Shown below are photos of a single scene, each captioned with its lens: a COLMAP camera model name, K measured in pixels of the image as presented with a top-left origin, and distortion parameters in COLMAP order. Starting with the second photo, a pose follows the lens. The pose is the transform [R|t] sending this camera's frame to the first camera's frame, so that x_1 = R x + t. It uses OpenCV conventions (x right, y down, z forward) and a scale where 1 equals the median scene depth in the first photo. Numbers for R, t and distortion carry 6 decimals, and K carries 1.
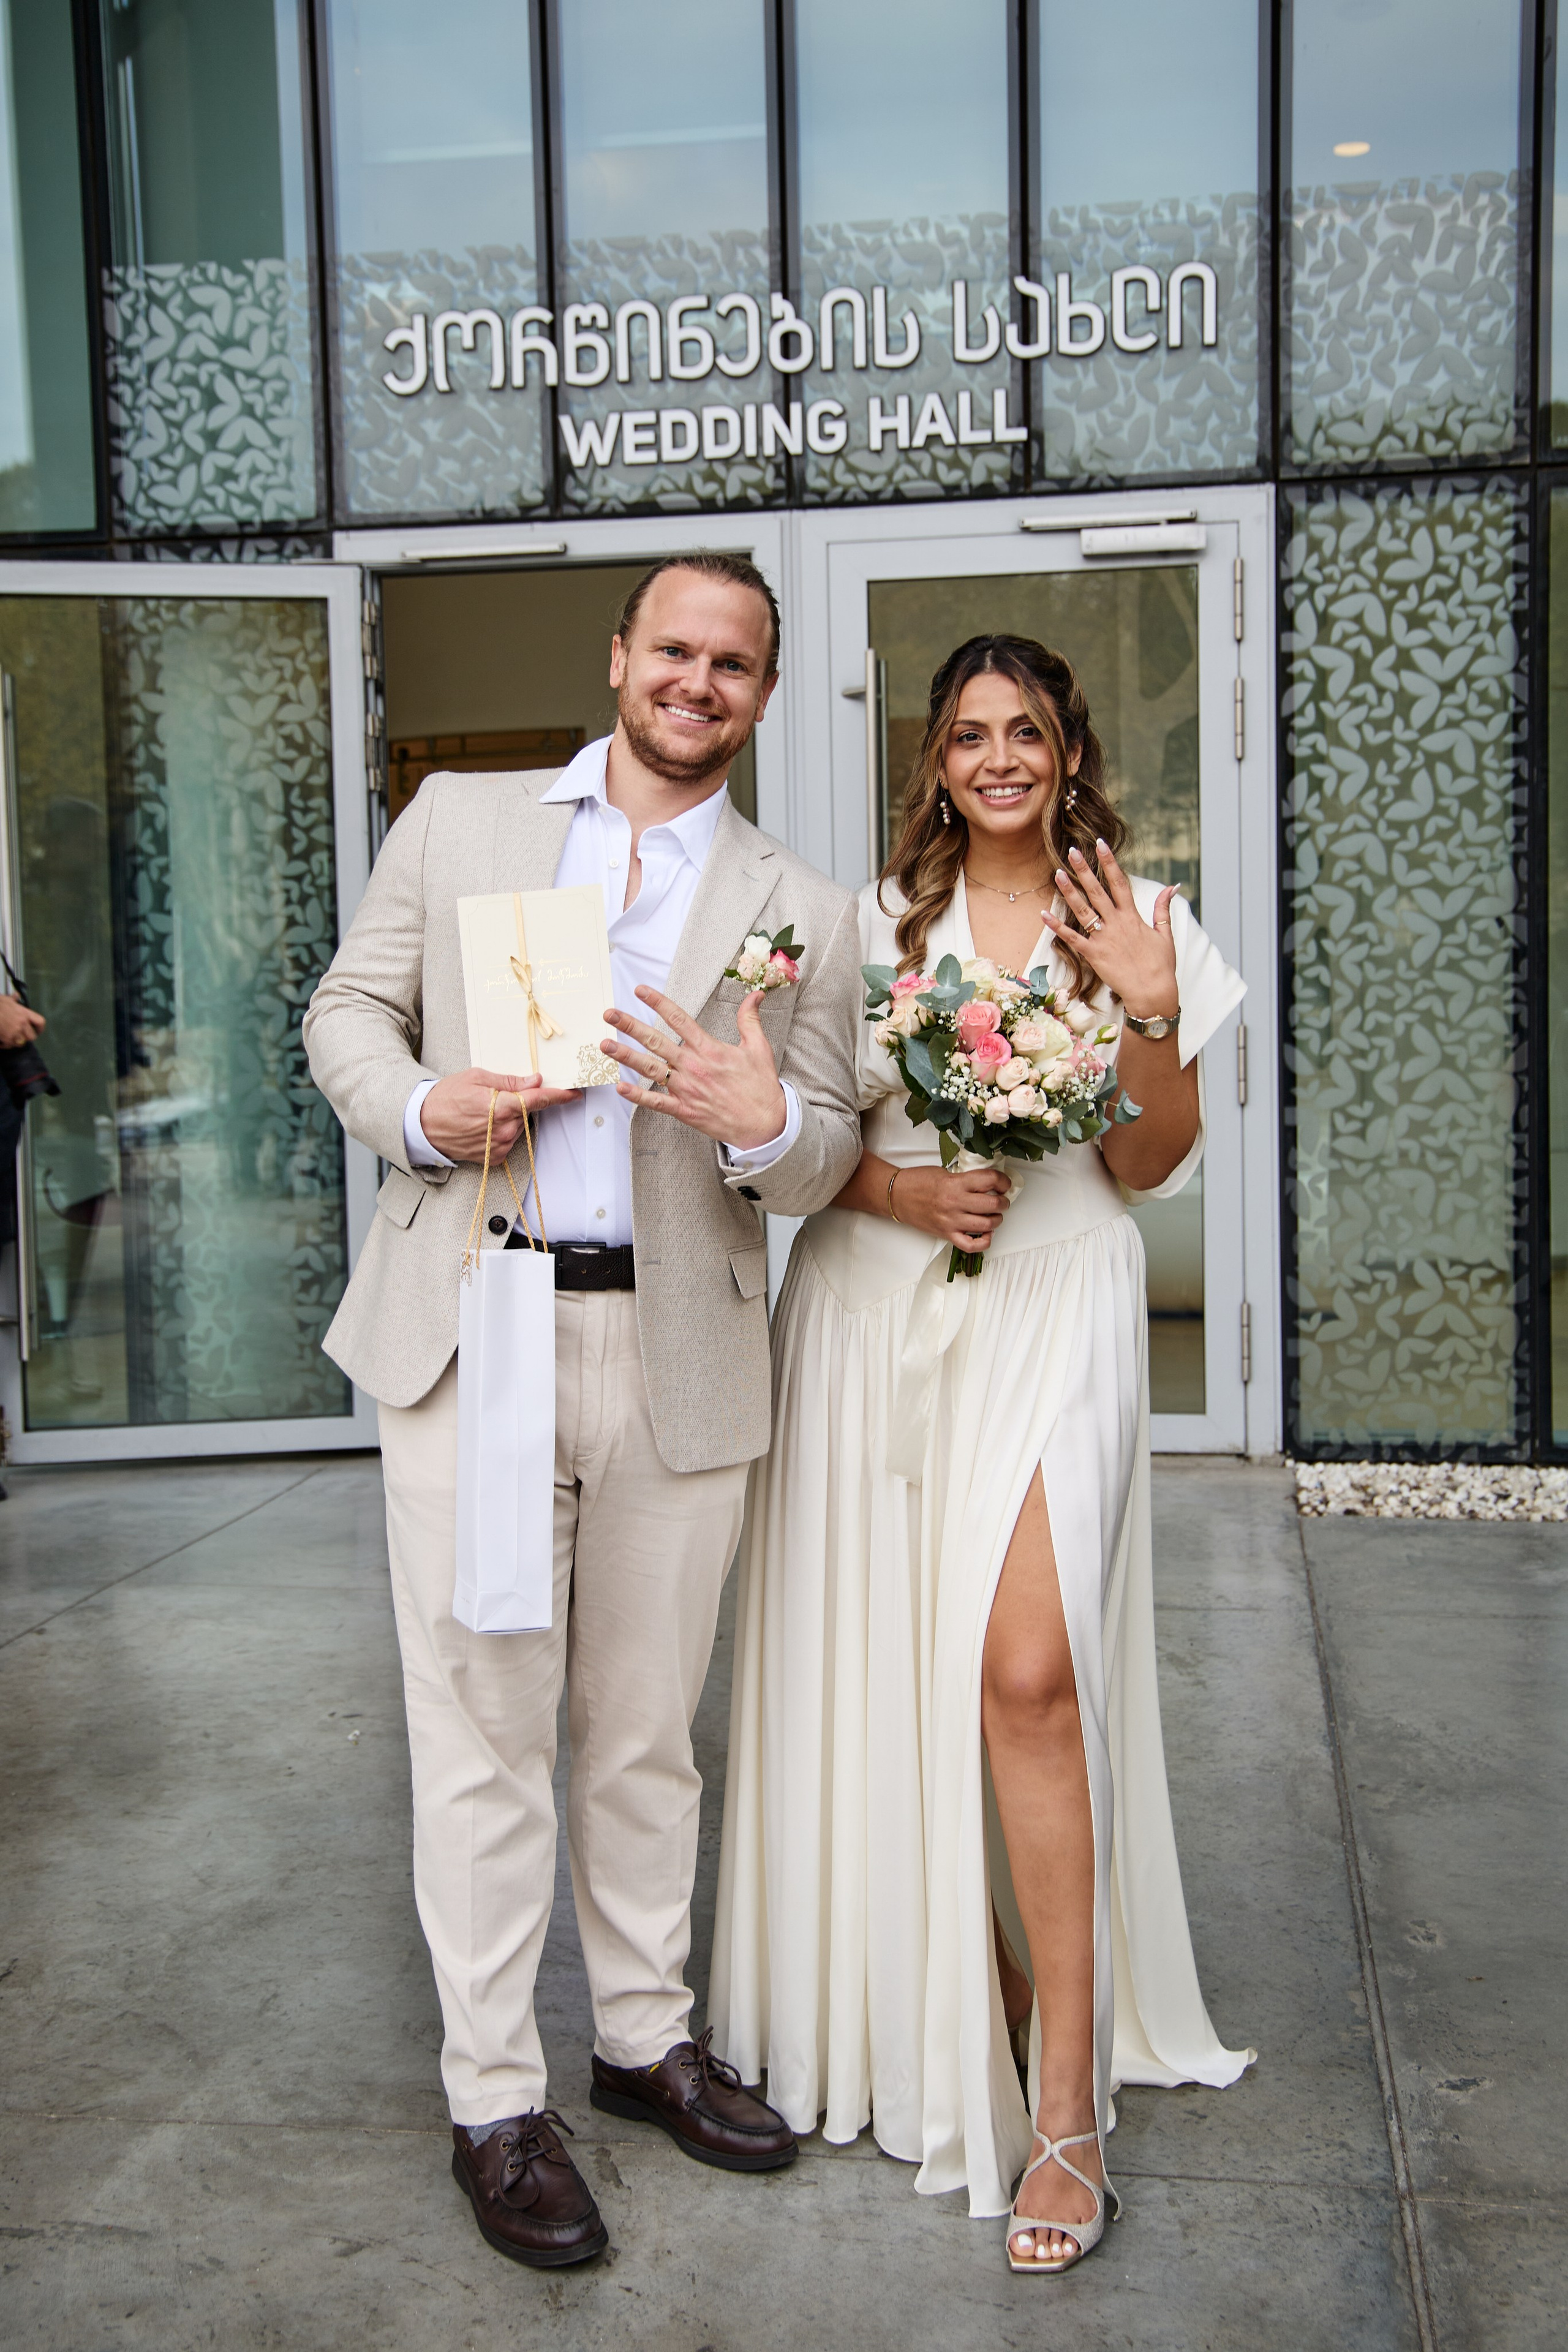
lens RADIAL K [[2599.6, 0, 784.0], [0, 2599.6, 1176.0], [0, 0, 1]] dist [-0.007052, 0.026341]
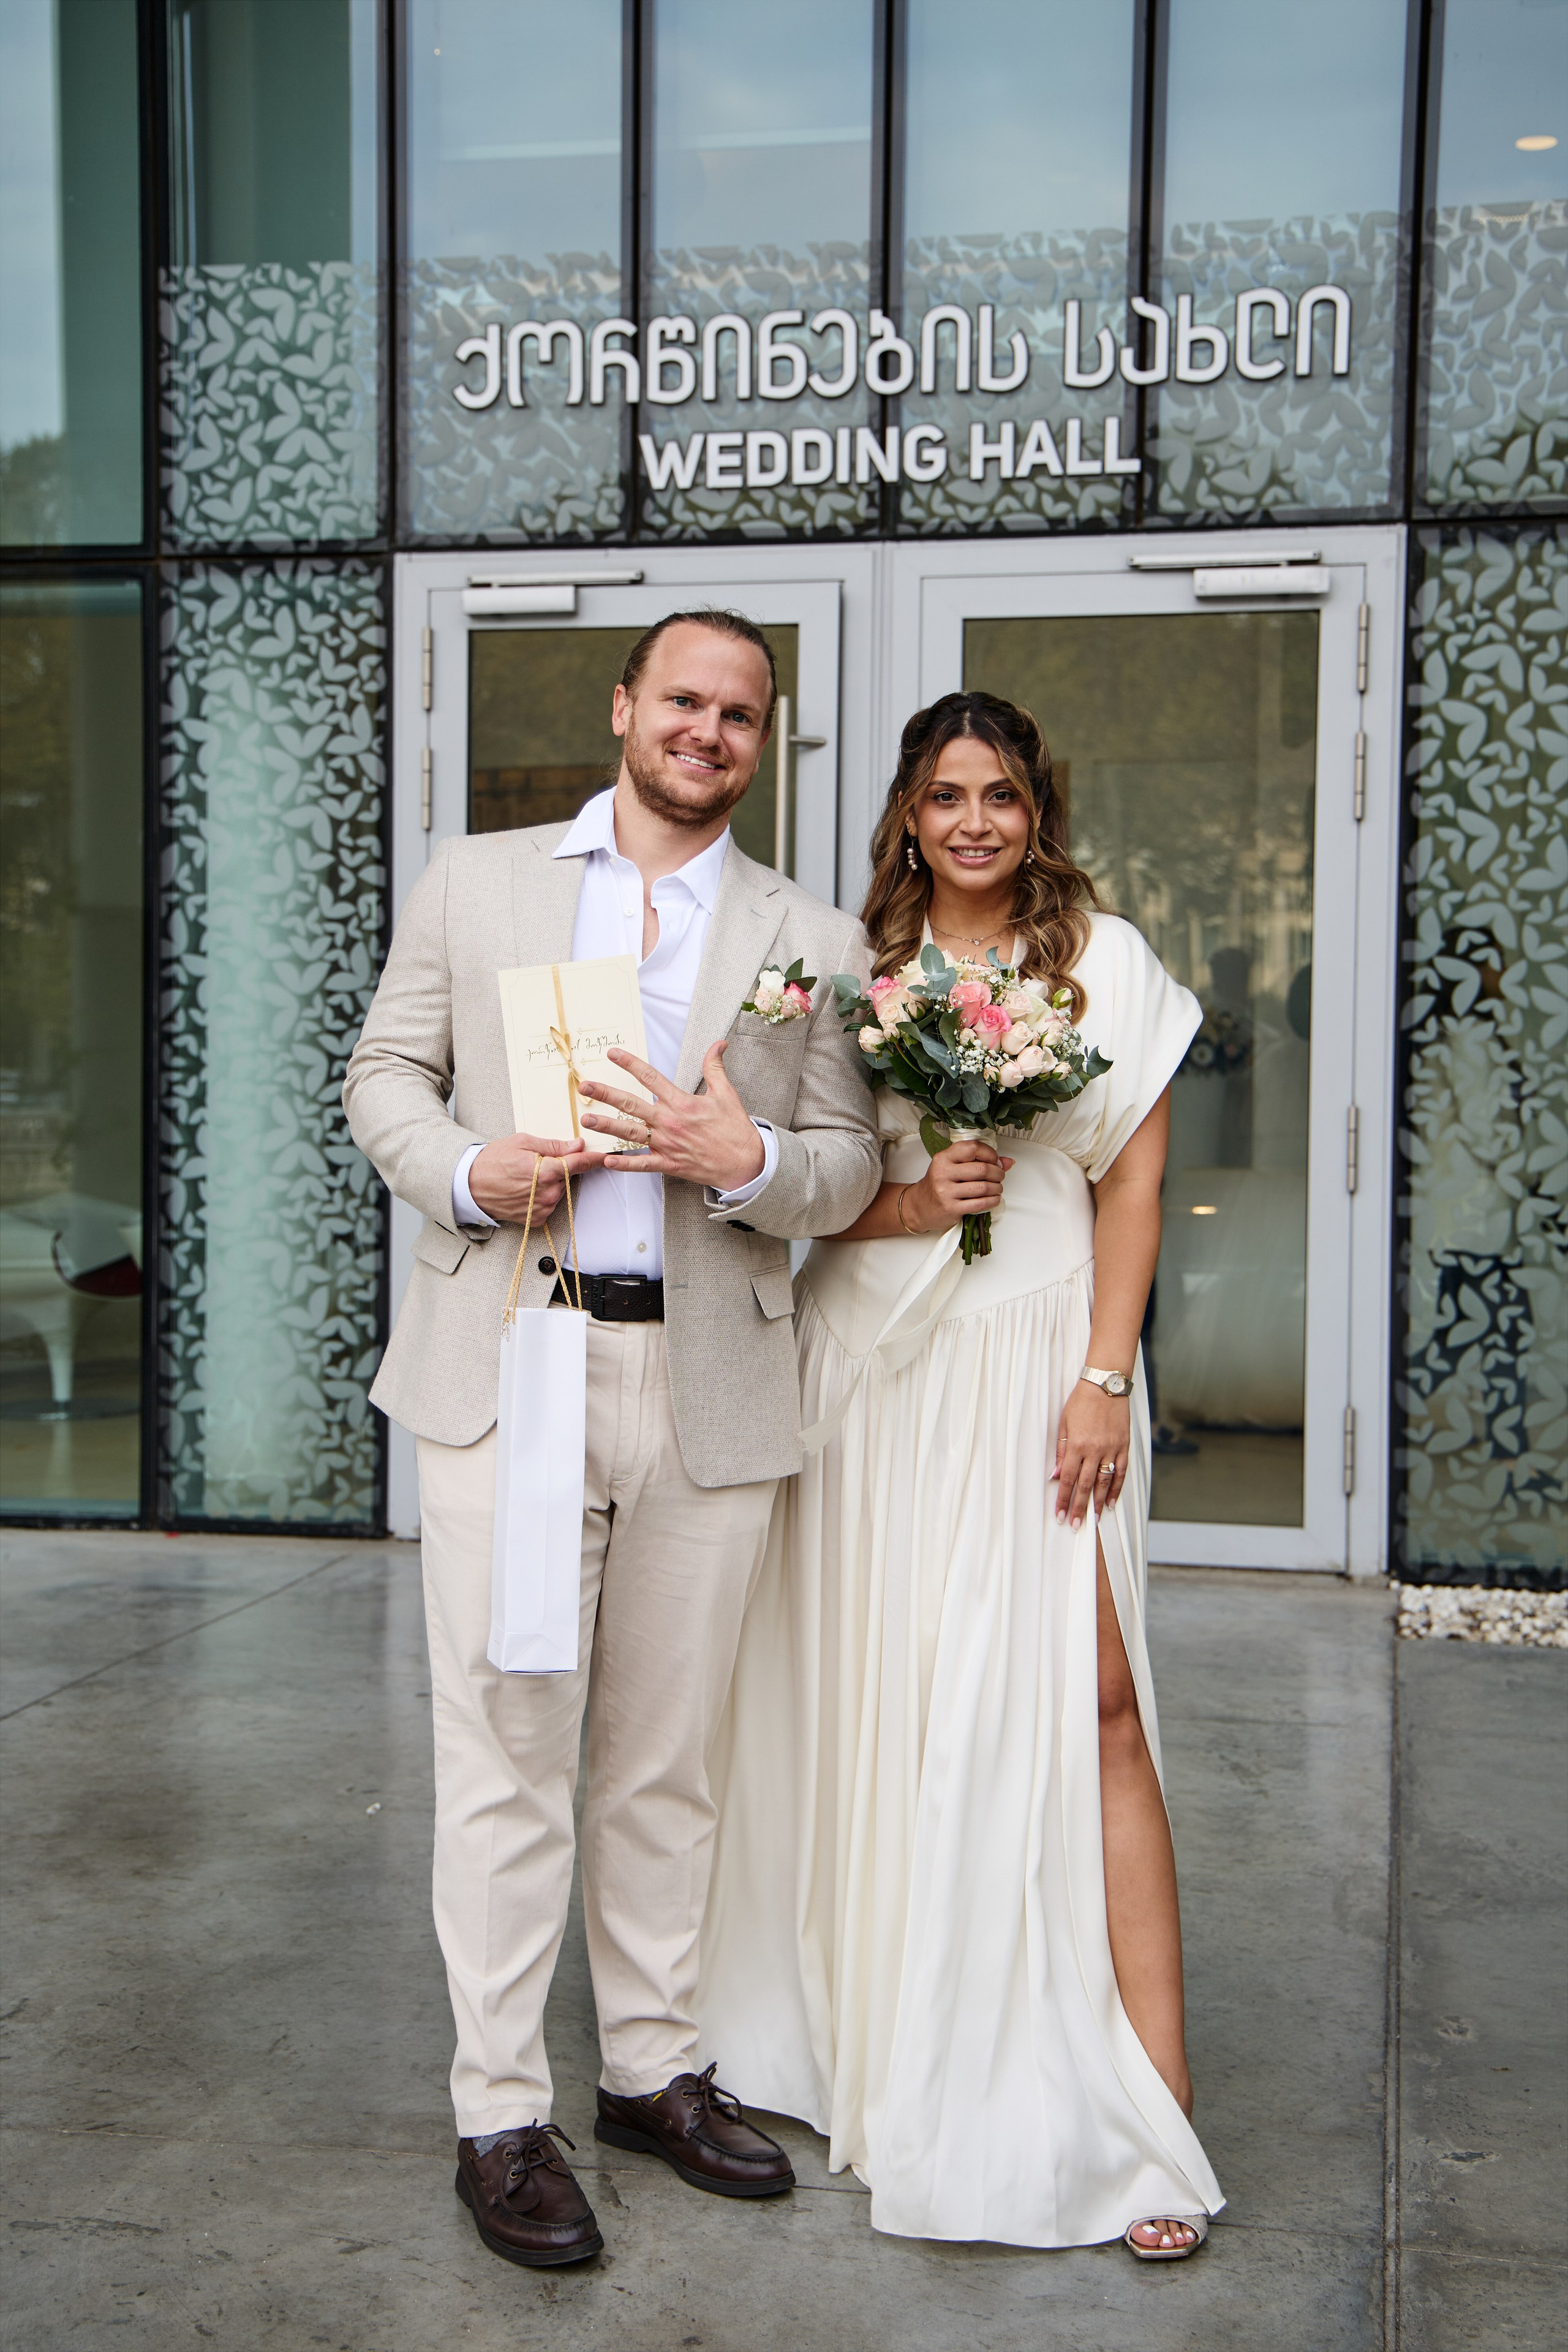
lens RADIAL K [[3243.5, 0, 784.0], [0, 3243.5, 1176.0], [0, 0, 1]] dist [0.012720, -0.036652]
pose [[0.998626, 0.029617, -0.043230, 0.023965], [-0.031354, 0.998705, -0.040075, 0.018518], [0.041987, 0.041376, 0.998261, -0.152658]]
